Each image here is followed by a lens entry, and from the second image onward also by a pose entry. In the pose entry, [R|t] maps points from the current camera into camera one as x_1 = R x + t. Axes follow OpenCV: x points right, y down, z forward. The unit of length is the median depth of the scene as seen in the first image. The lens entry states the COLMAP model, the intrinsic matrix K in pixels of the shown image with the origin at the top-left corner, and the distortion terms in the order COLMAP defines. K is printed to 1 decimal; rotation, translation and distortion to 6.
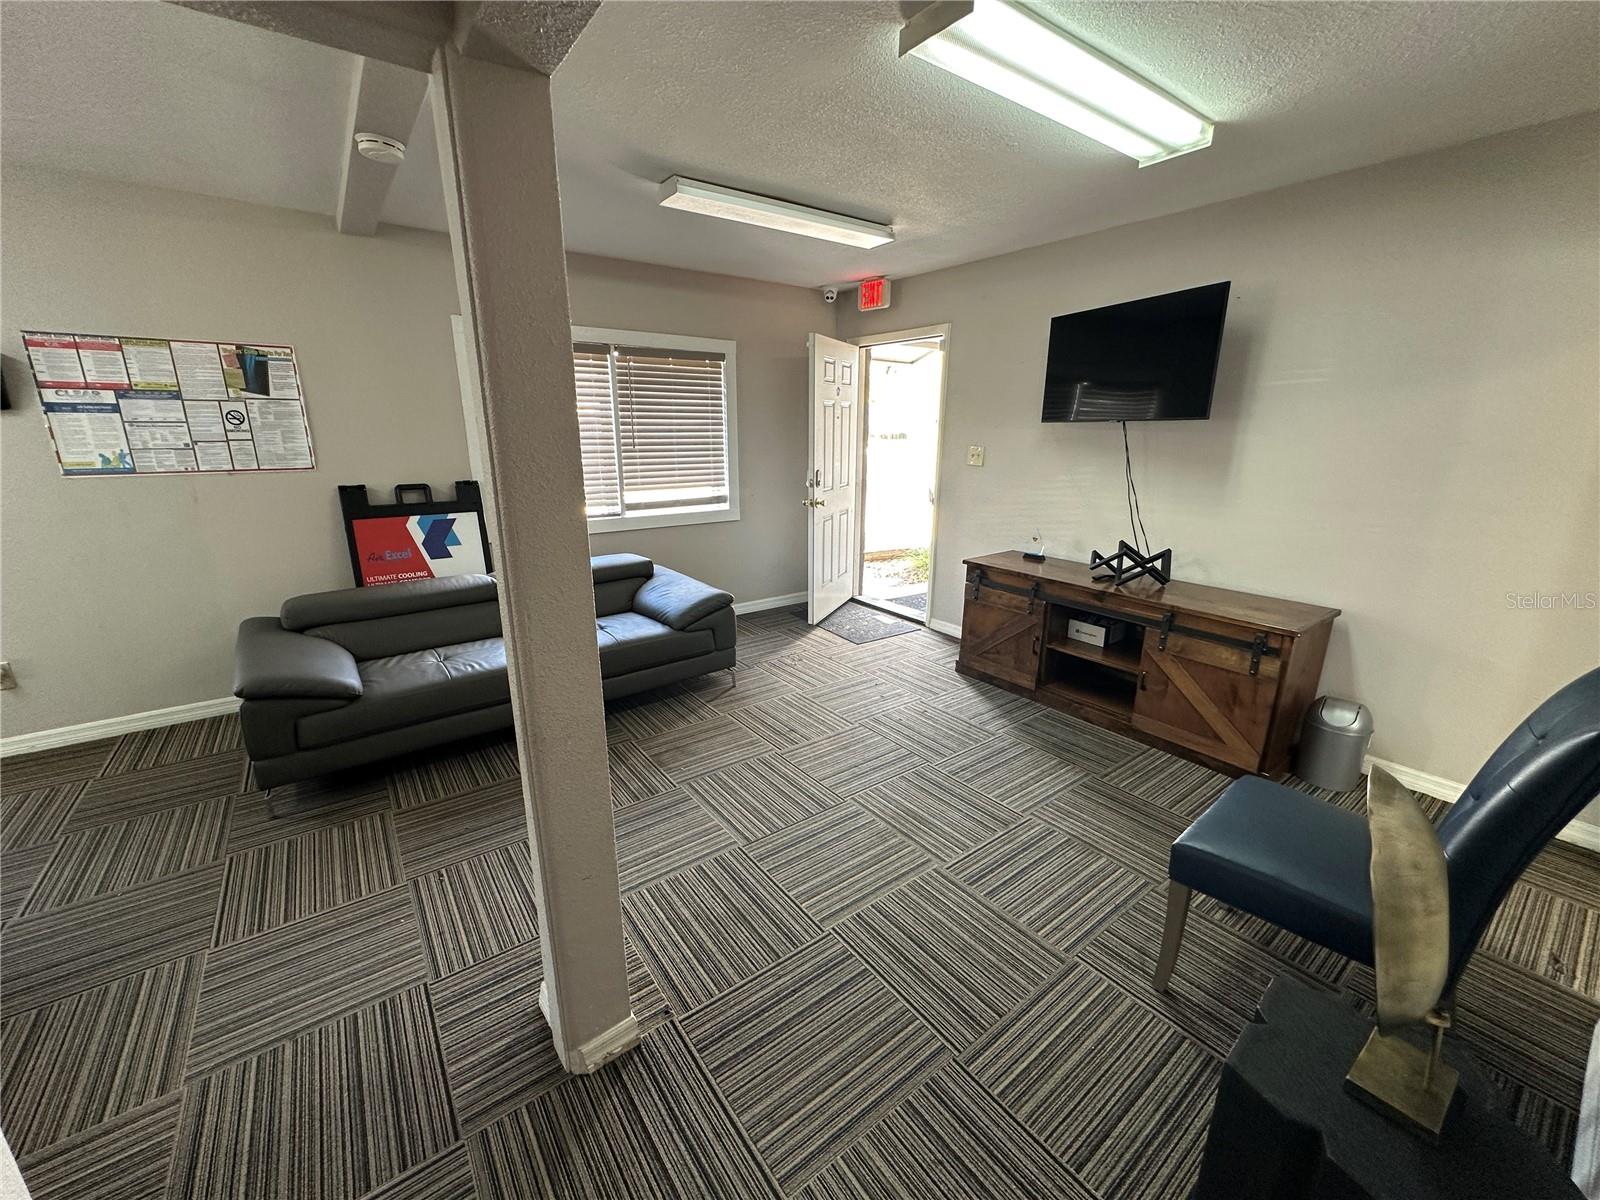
lens RADIAL K [[638.4, 0, 801.1], [0, 638.4, 601.7], [0, 0, 1]] dist [-0.001997, -0.000071]
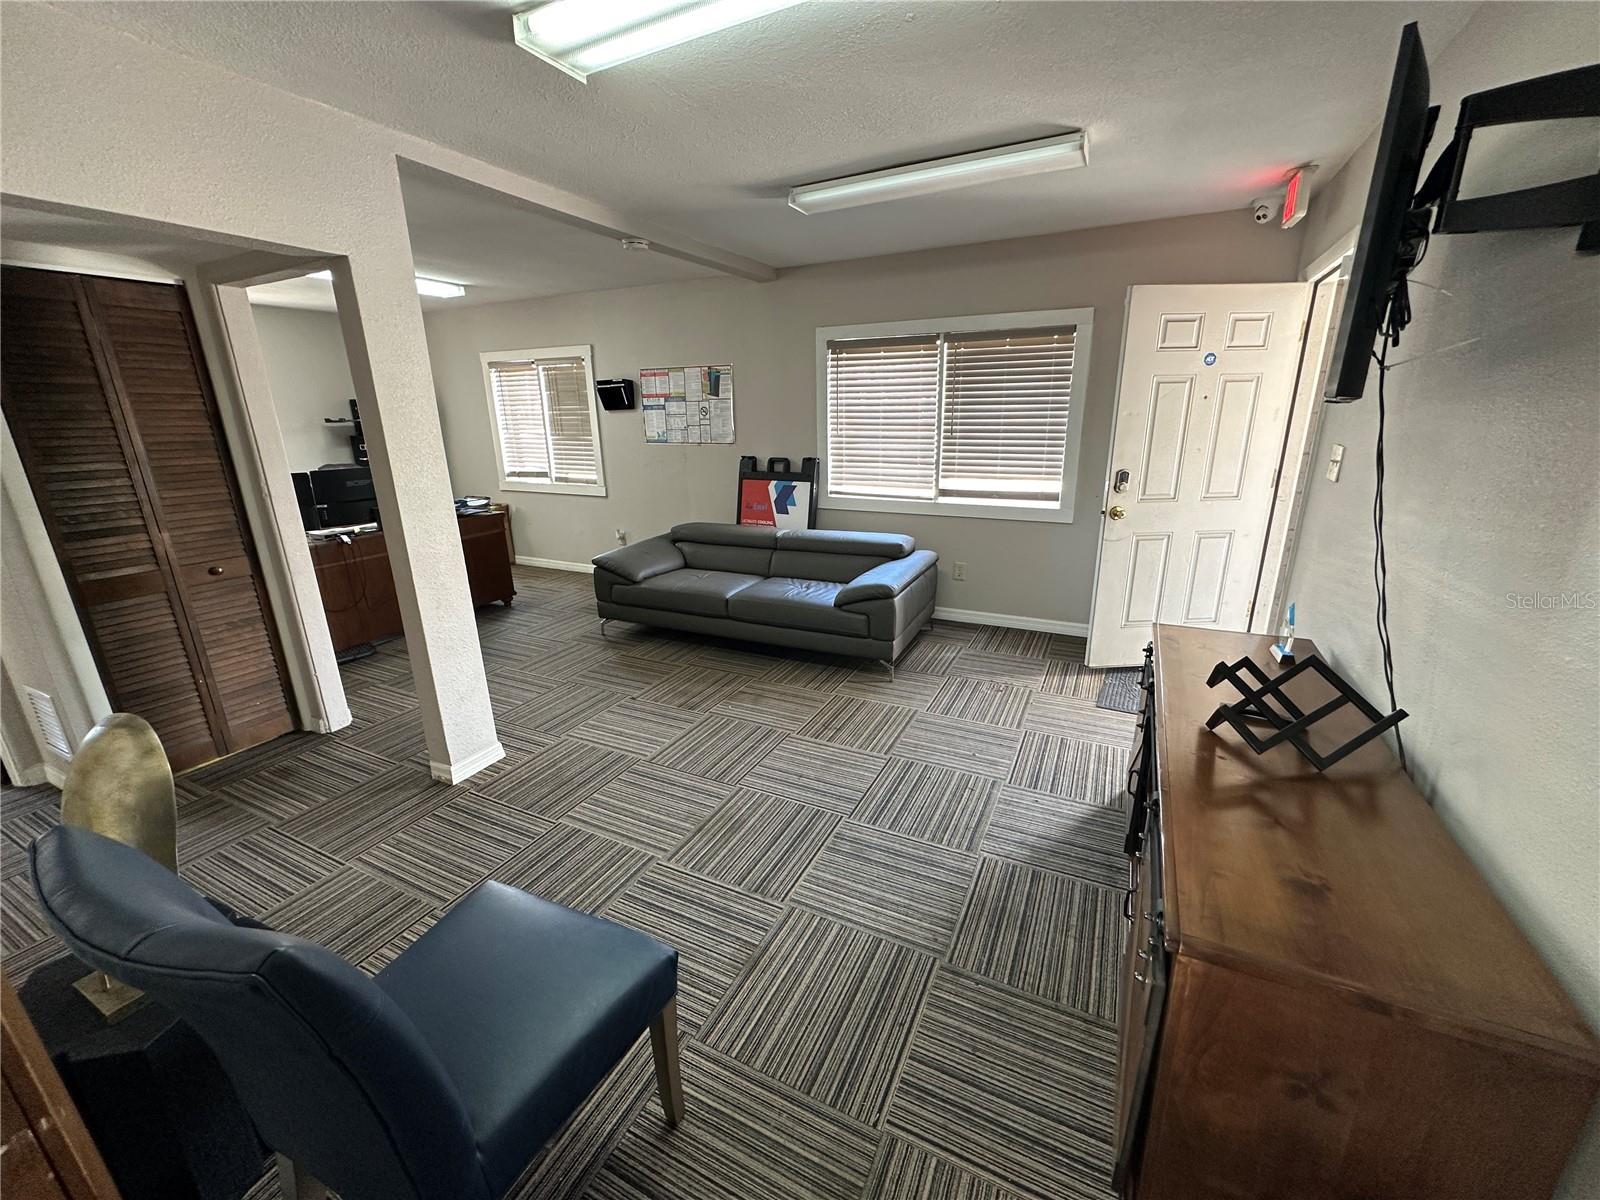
lens RADIAL K [[638.4, 0, 801.1], [0, 638.4, 601.7], [0, 0, 1]] dist [-0.001997, -0.000071]
pose [[0.452043, 0.246712, -0.857199, 0.769343], [-0.221569, 0.961927, 0.160010, -0.133139], [0.864039, 0.117597, 0.489496, 0.461698]]
